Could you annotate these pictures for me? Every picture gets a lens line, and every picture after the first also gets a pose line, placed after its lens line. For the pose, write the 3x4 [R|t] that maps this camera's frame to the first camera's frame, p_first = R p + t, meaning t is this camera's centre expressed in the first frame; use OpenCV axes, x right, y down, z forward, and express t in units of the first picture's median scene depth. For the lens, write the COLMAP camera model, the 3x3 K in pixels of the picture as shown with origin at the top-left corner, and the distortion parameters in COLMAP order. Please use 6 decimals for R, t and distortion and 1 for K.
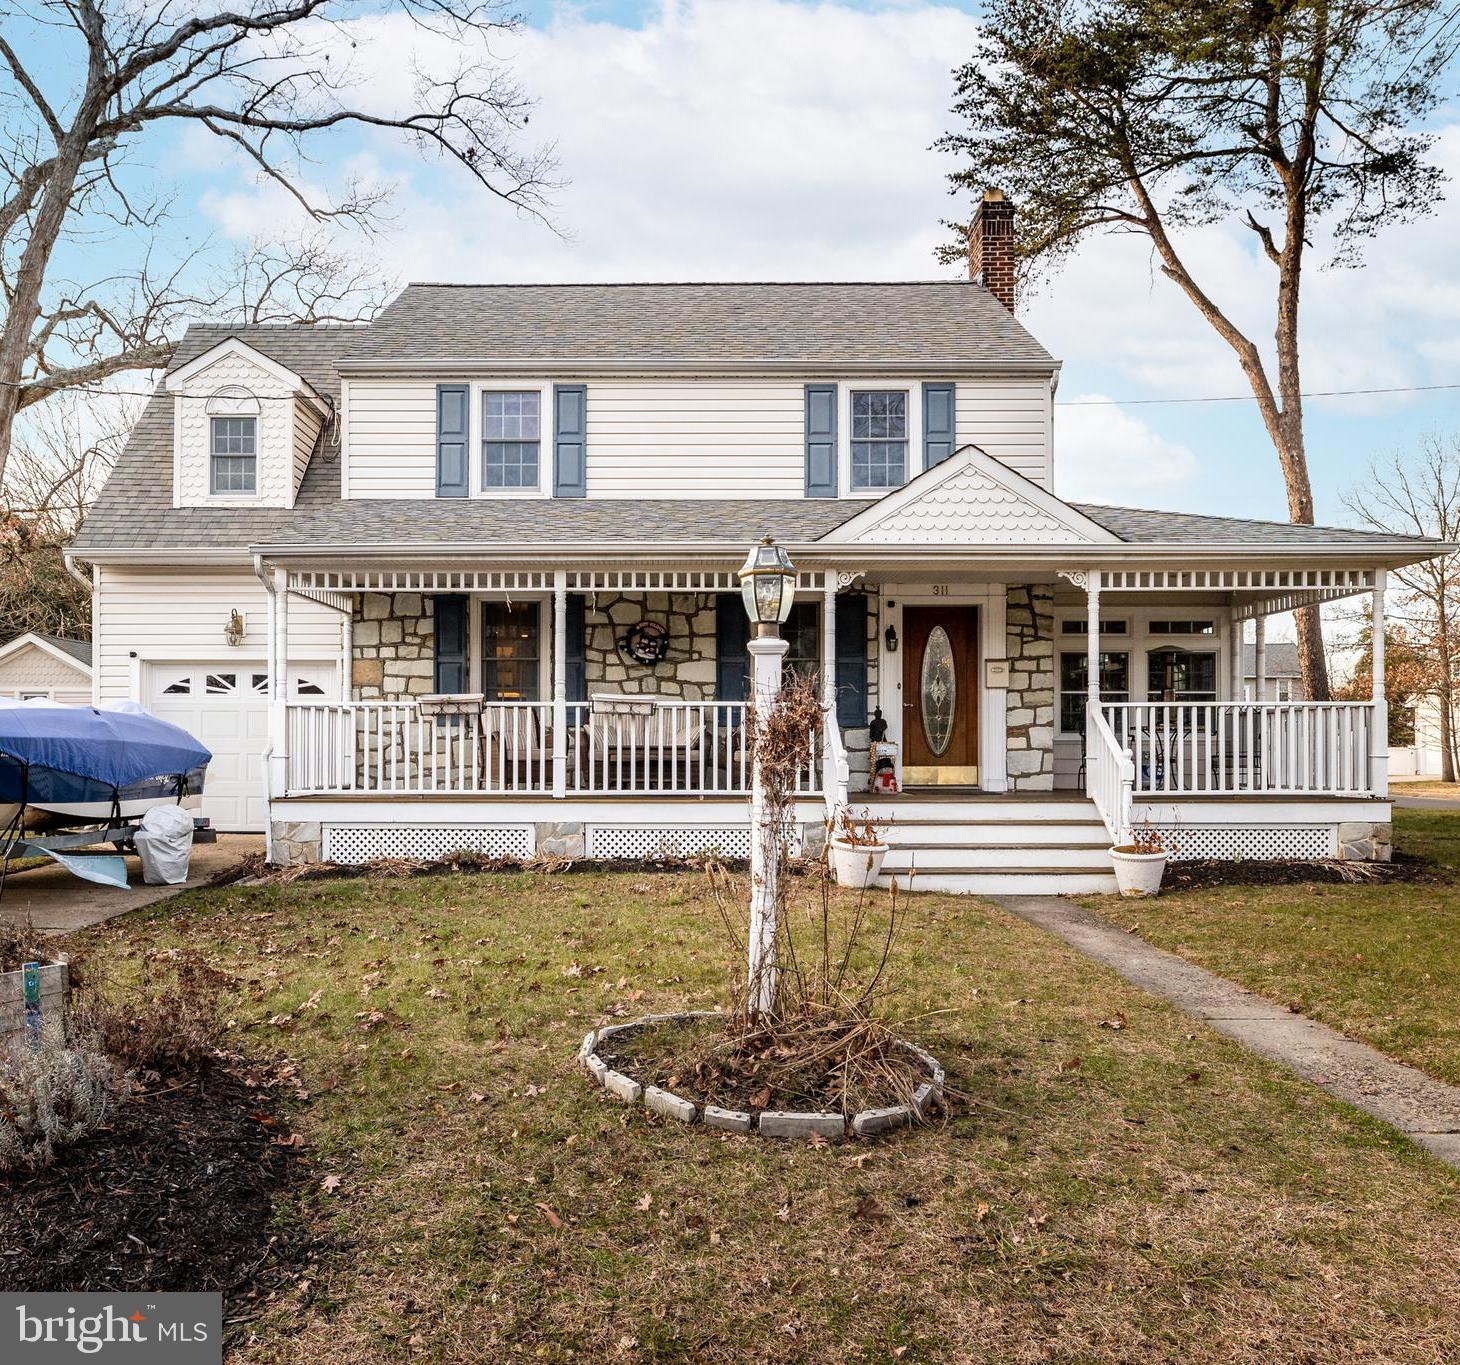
lens RADIAL K [[982.2, 0, 703.3], [0, 982.2, 736.0], [0, 0, 1]] dist [-0.004950, 0.000006]
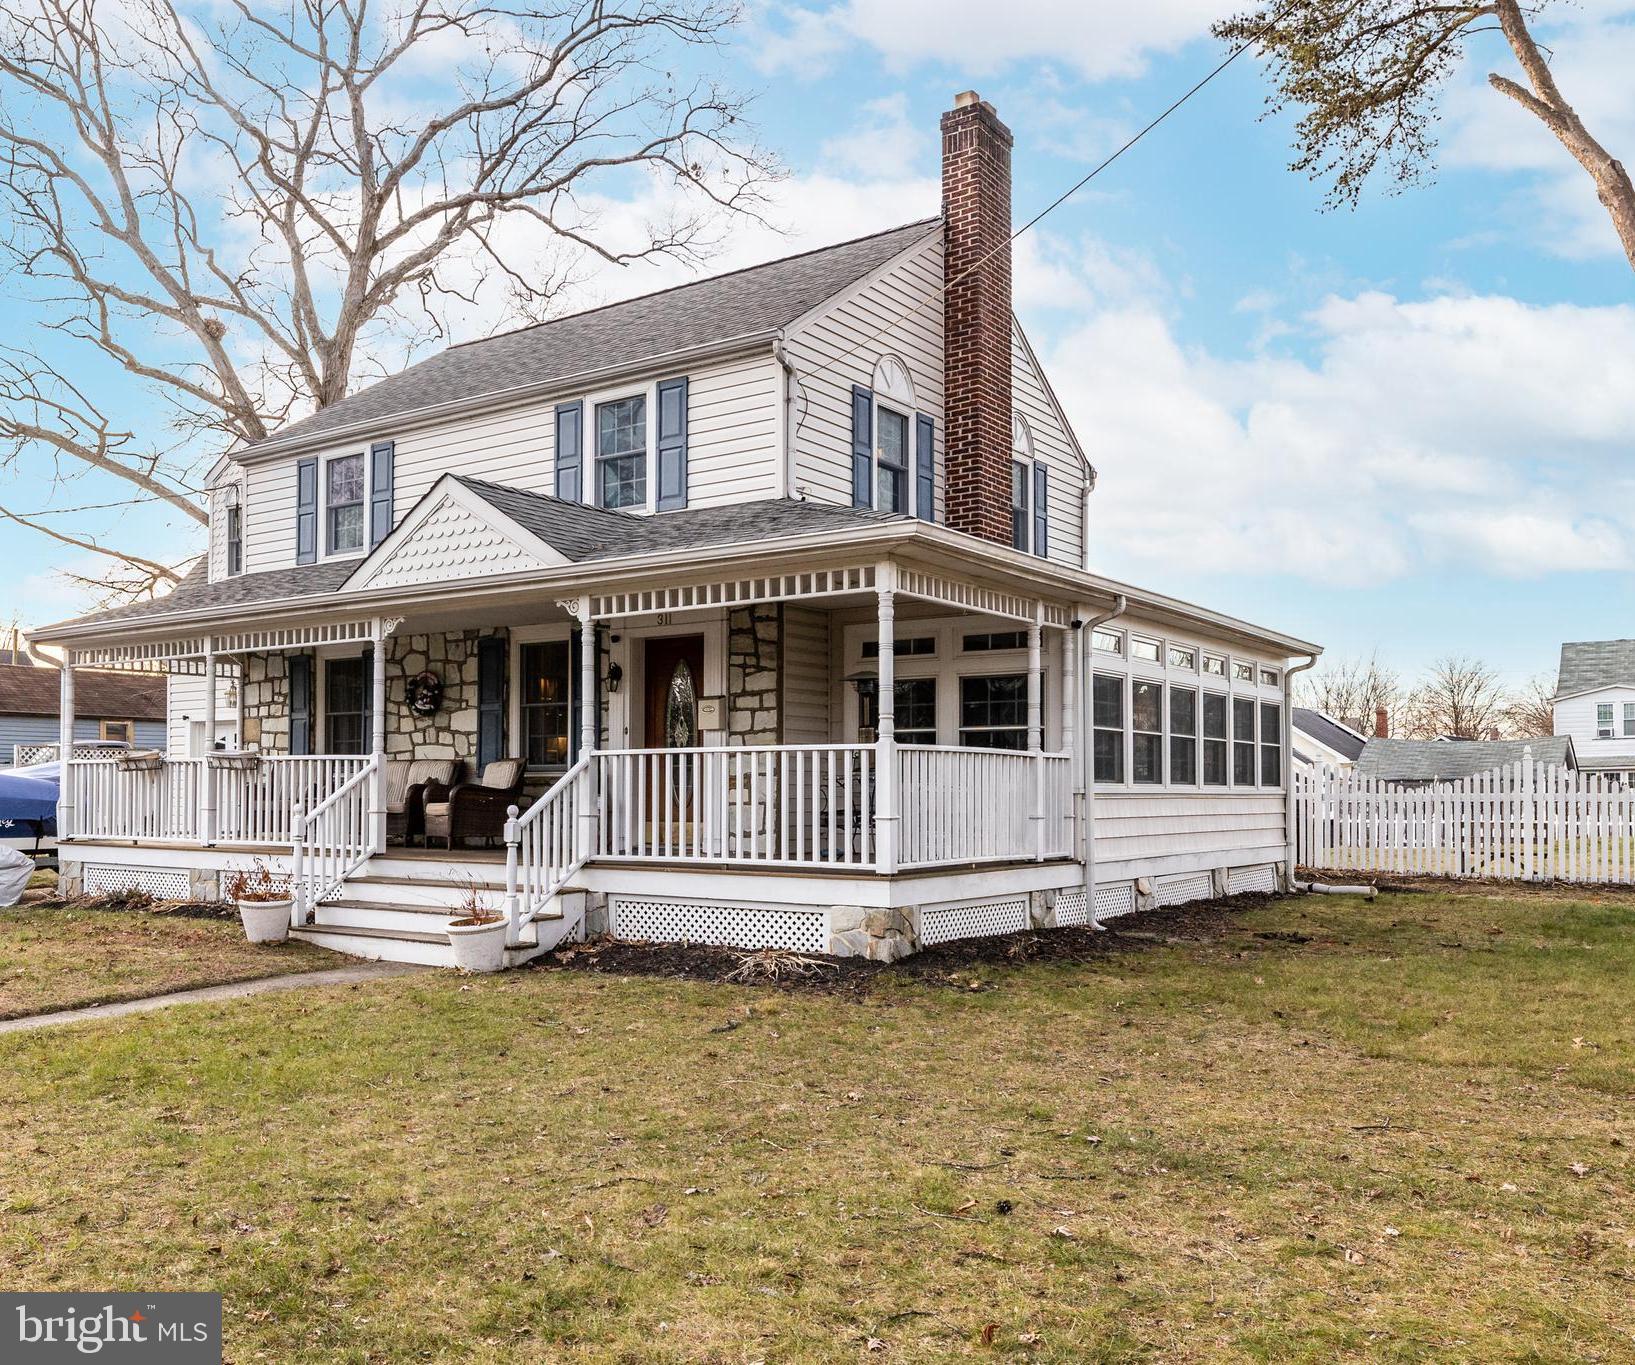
lens RADIAL K [[1169.0, 0, 811.2], [0, 1169.0, 761.4], [0, 0, 1]] dist [0.002843, 0.001249]
pose [[0.868324, -0.010959, -0.495877, 0.856868], [0.002901, 0.999851, -0.017018, -0.005075], [0.495989, 0.013339, 0.868226, 0.169647]]
